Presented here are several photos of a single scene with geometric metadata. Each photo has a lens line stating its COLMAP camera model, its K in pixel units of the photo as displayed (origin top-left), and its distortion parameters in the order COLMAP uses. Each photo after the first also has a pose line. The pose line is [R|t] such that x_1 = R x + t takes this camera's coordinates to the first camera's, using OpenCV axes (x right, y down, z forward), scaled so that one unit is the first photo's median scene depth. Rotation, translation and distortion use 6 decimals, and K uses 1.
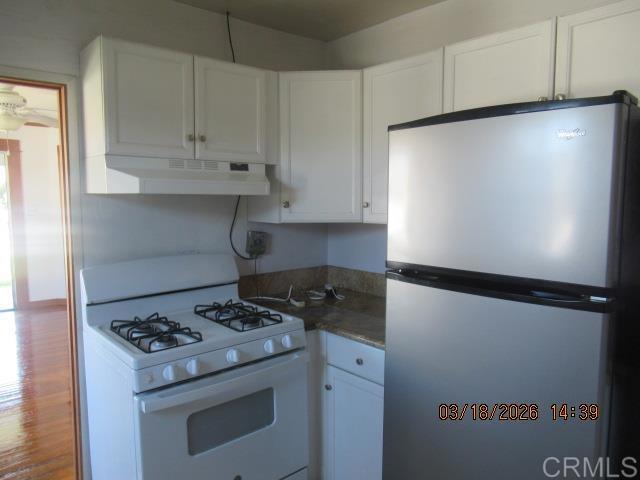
lens RADIAL K [[476.1, 0, 319.6], [0, 476.1, 242.3], [0, 0, 1]] dist [-0.012143, 0.006091]
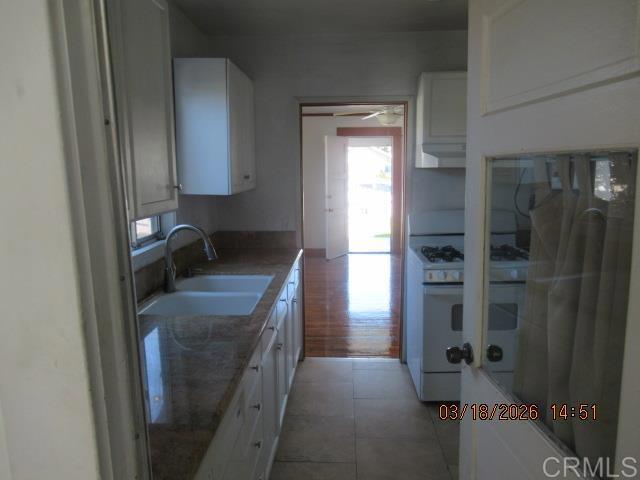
lens RADIAL K [[476.1, 0, 319.9], [0, 476.1, 240.9], [0, 0, 1]] dist [-0.012143, 0.006091]
pose [[0.729093, 0.093199, -0.678039, 0.411575], [-0.055486, 0.995473, 0.077167, 0.039650], [0.682161, -0.018640, 0.730964, -0.430080]]
